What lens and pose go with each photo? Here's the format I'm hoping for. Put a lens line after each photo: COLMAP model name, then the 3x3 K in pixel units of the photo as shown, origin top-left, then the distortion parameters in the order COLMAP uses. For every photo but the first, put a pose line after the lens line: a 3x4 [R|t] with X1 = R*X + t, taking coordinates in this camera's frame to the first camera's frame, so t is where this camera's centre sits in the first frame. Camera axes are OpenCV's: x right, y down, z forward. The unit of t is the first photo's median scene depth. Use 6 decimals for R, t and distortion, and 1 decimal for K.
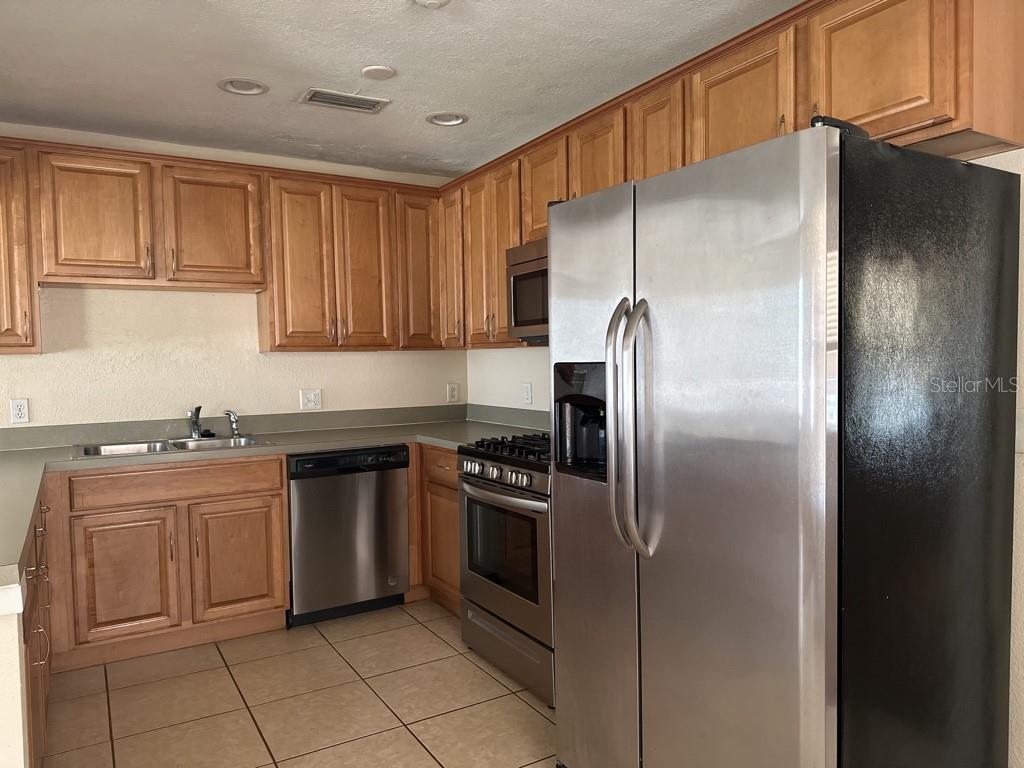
lens RADIAL K [[720.7, 0, 512.2], [0, 720.7, 393.3], [0, 0, 1]] dist [0.064408, -0.086465]
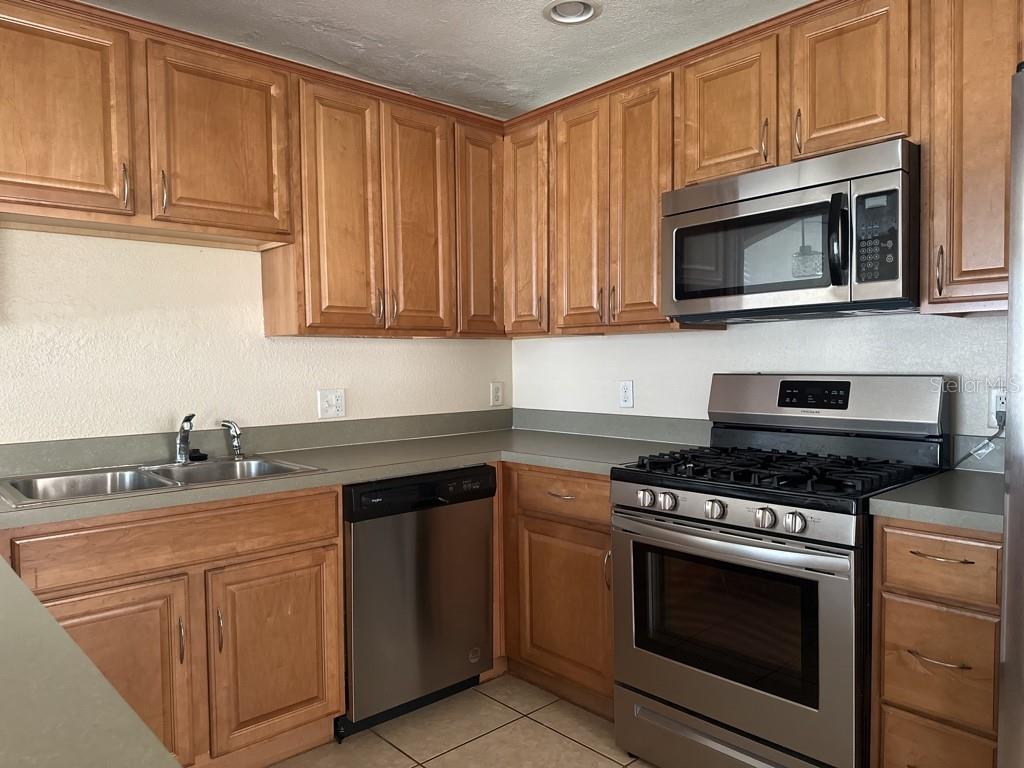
lens RADIAL K [[723.8, 0, 509.6], [0, 723.8, 391.5], [0, 0, 1]] dist [0.046613, -0.053169]
pose [[0.981268, -0.002579, 0.192629, -0.284496], [0.004029, 0.999966, -0.007134, 0.002955], [-0.192604, 0.007777, 0.981246, 0.302553]]
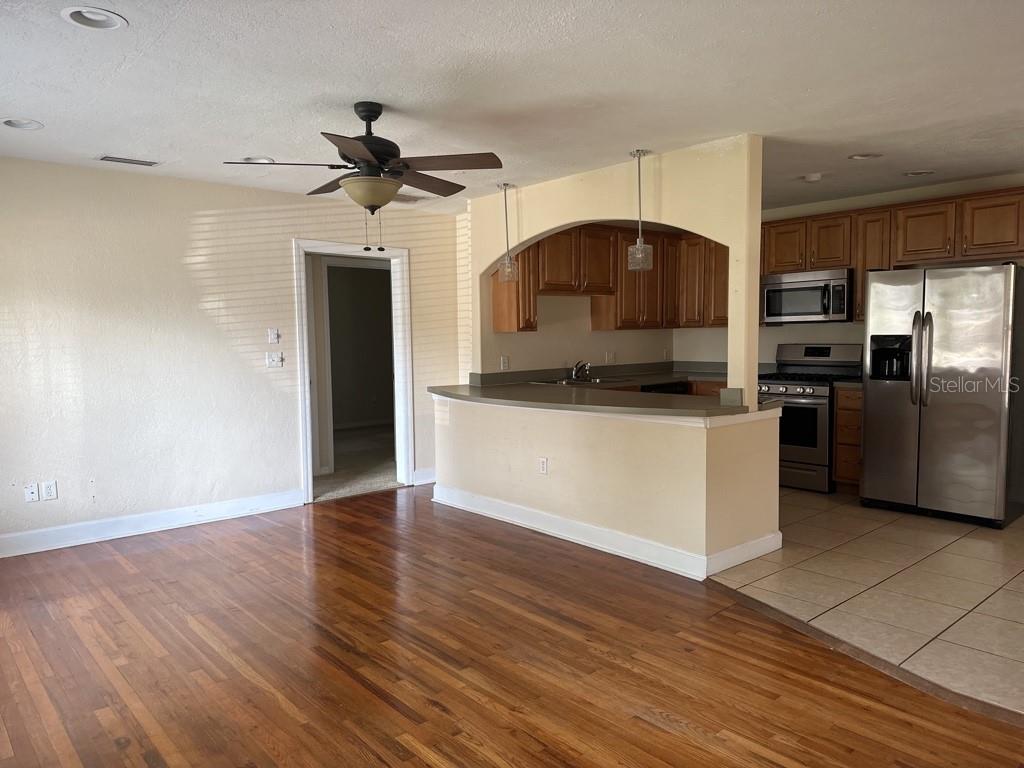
lens RADIAL K [[720.7, 0, 512.2], [0, 720.7, 393.3], [0, 0, 1]] dist [0.064408, -0.086465]
pose [[0.983386, -0.015582, 0.180857, -0.958087], [0.008985, 0.999266, 0.037243, 0.030888], [-0.181304, -0.034999, 0.982804, -0.739330]]
